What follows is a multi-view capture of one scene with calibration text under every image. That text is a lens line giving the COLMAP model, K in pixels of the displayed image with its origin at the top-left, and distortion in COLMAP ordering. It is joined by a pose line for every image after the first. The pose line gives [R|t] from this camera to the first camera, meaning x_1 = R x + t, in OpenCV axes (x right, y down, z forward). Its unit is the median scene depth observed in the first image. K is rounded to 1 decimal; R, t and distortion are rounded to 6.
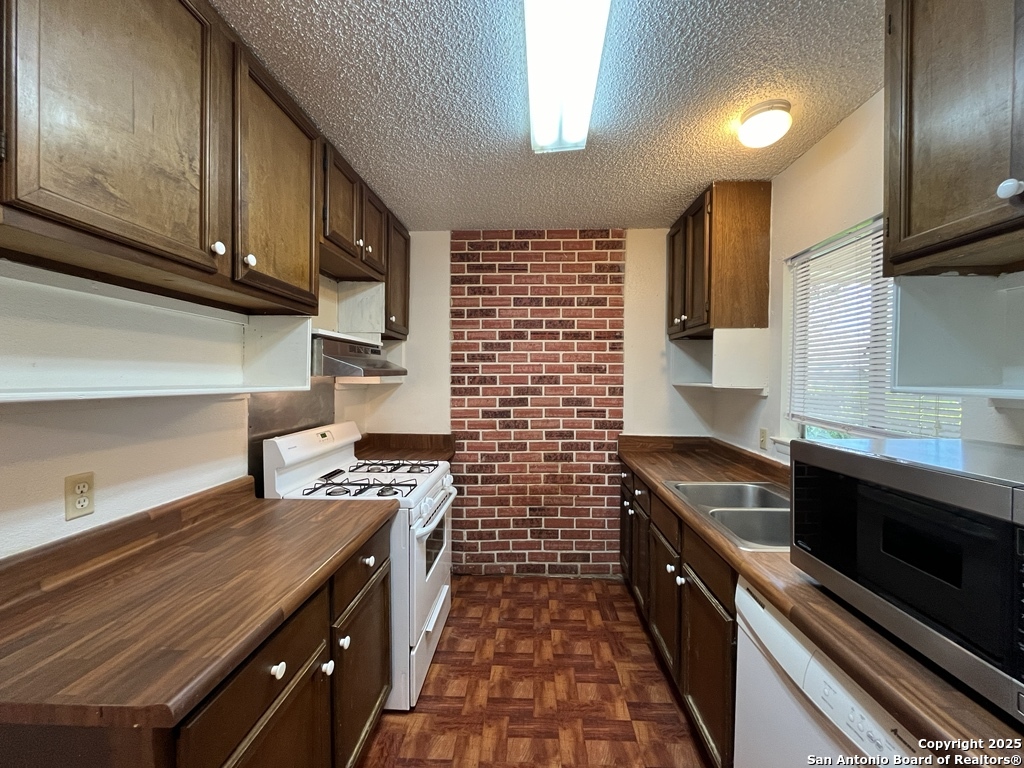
lens RADIAL K [[412.5, 0, 531.8], [0, 412.5, 383.1], [0, 0, 1]] dist [-0.004384, -0.000010]
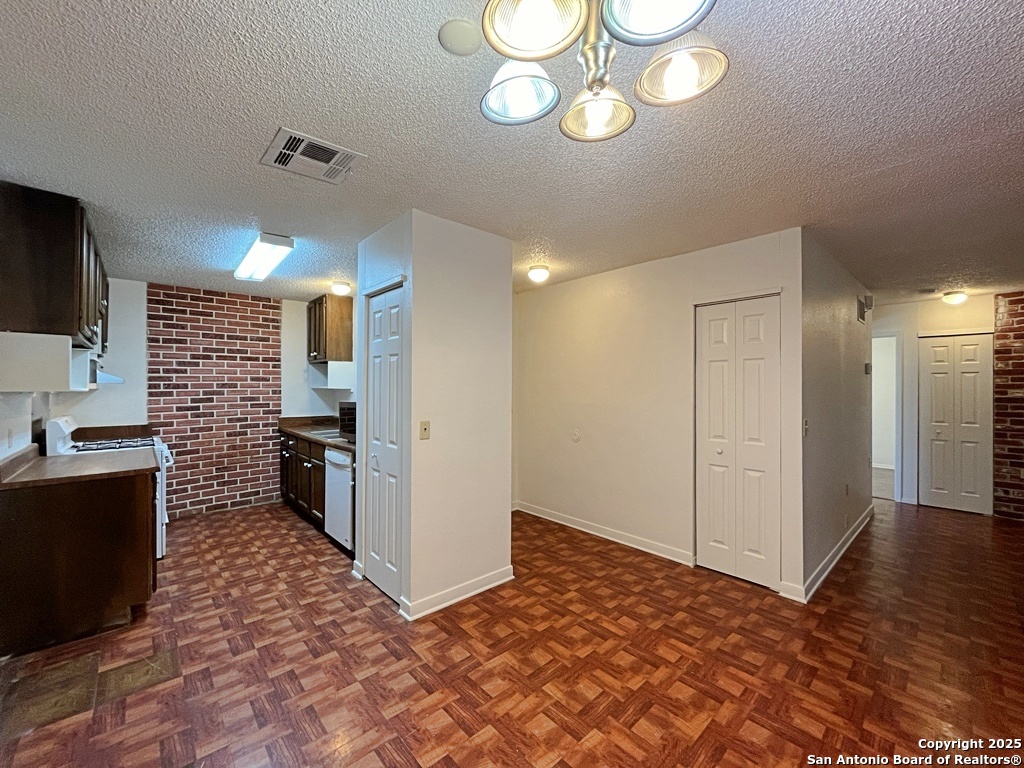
lens RADIAL K [[412.5, 0, 505.8], [0, 412.5, 386.2], [0, 0, 1]] dist [-0.004384, -0.000010]
pose [[0.745453, -0.006452, 0.666527, -0.225558], [0.015522, 0.999850, -0.007682, 0.023137], [-0.666378, 0.016073, 0.745441, -0.908653]]
